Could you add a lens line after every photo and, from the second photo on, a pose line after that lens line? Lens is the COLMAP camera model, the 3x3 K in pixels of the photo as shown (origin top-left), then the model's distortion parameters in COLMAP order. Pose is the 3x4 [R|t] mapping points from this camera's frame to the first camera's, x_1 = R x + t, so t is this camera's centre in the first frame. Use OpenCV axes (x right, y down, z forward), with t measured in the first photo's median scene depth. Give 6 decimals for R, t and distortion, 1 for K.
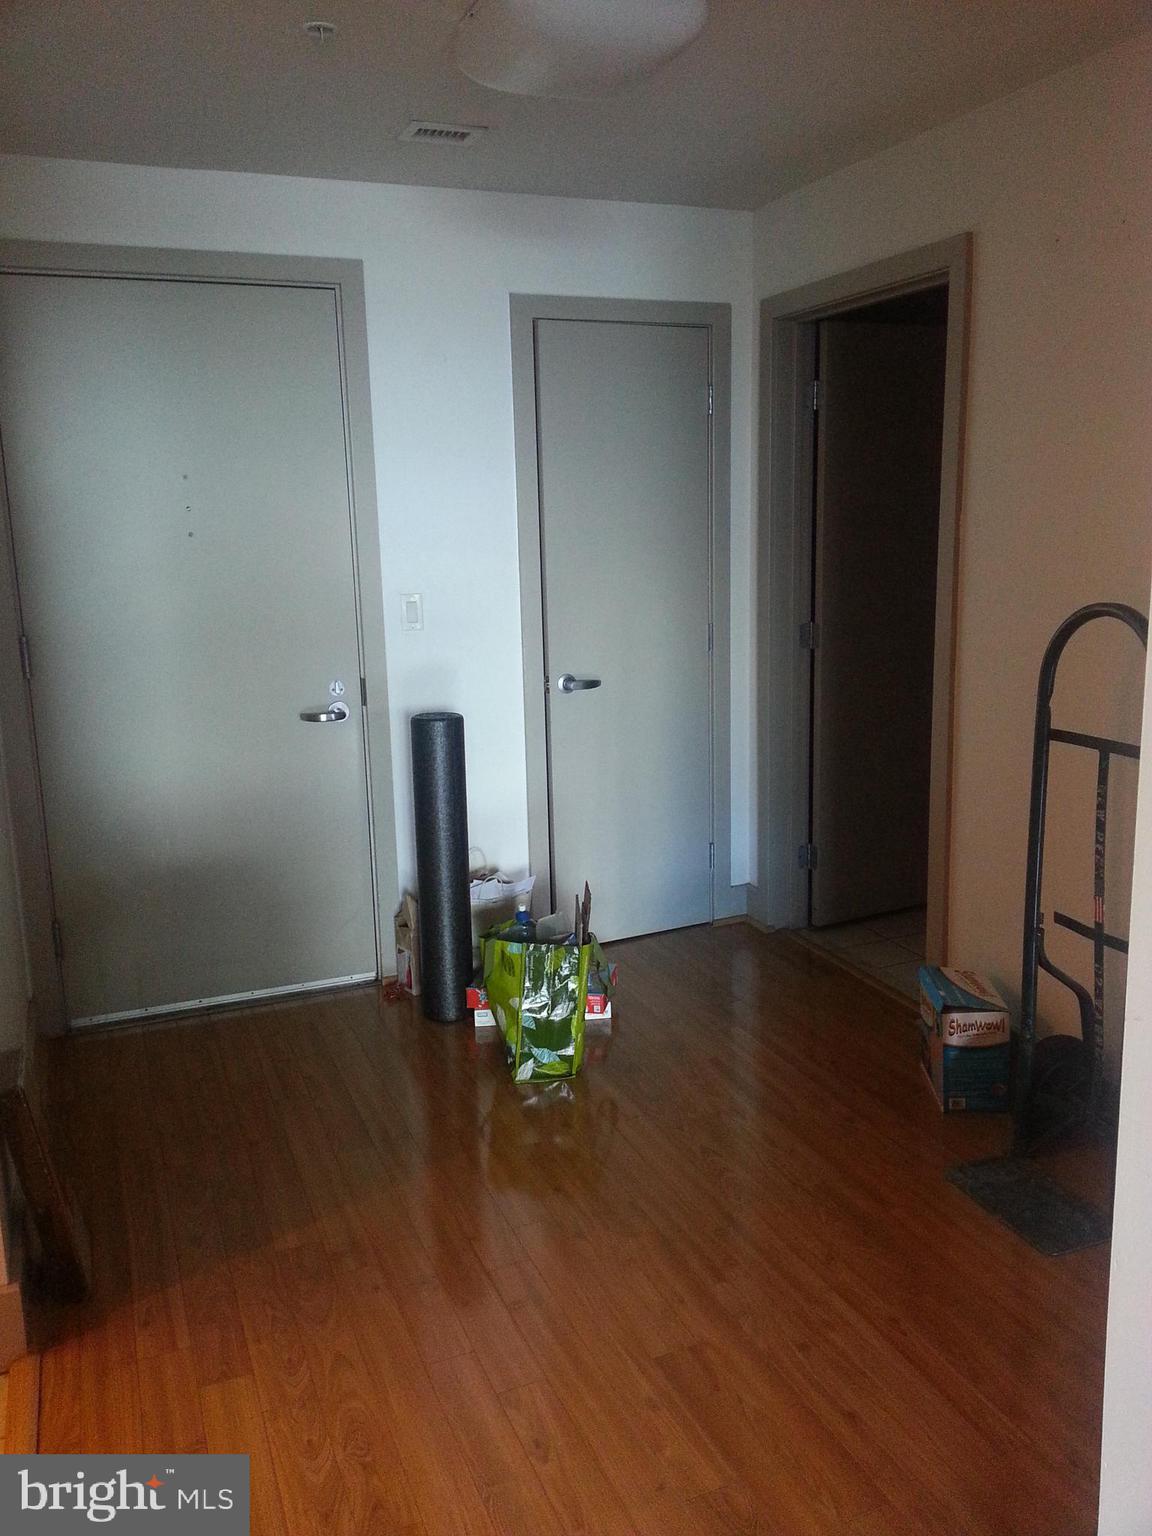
lens RADIAL K [[1218.8, 0, 576.0], [0, 1218.8, 768.0], [0, 0, 1]] dist [0.004883, -0.000323]
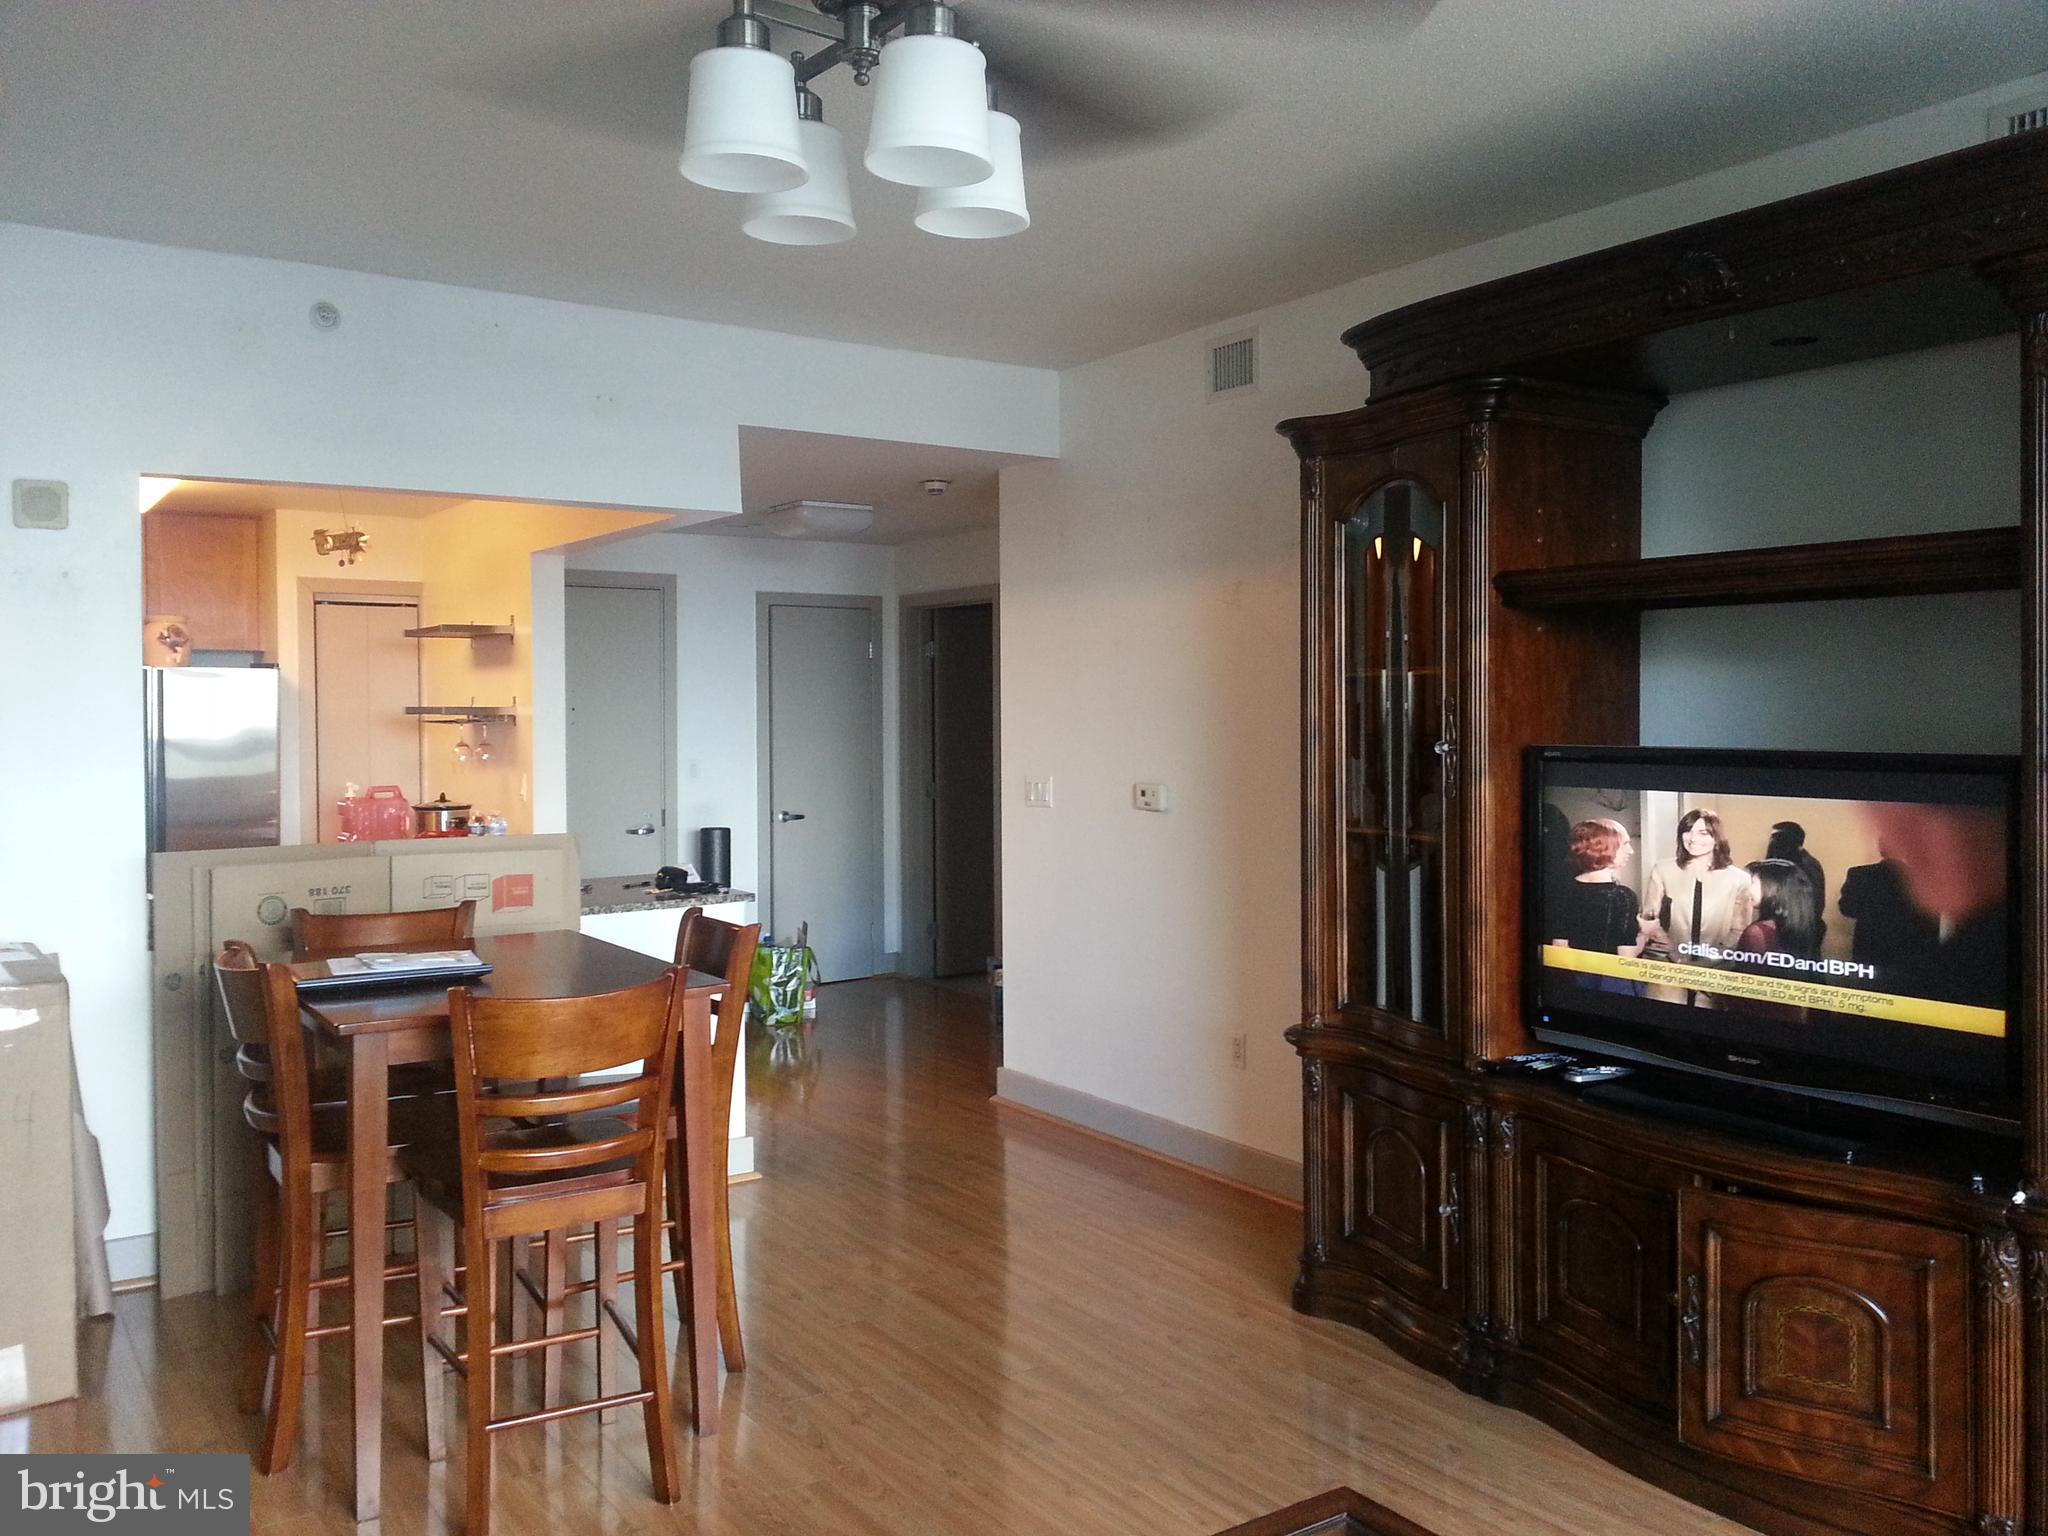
lens RADIAL K [[1625.1, 0, 1024.0], [0, 1625.1, 768.0], [0, 0, 1]] dist [0.004883, -0.000323]
pose [[0.978210, 0.014211, 0.207130, -0.147663], [0.020178, 0.986424, -0.162976, 0.232421], [-0.206634, 0.163605, 0.964643, -1.203500]]
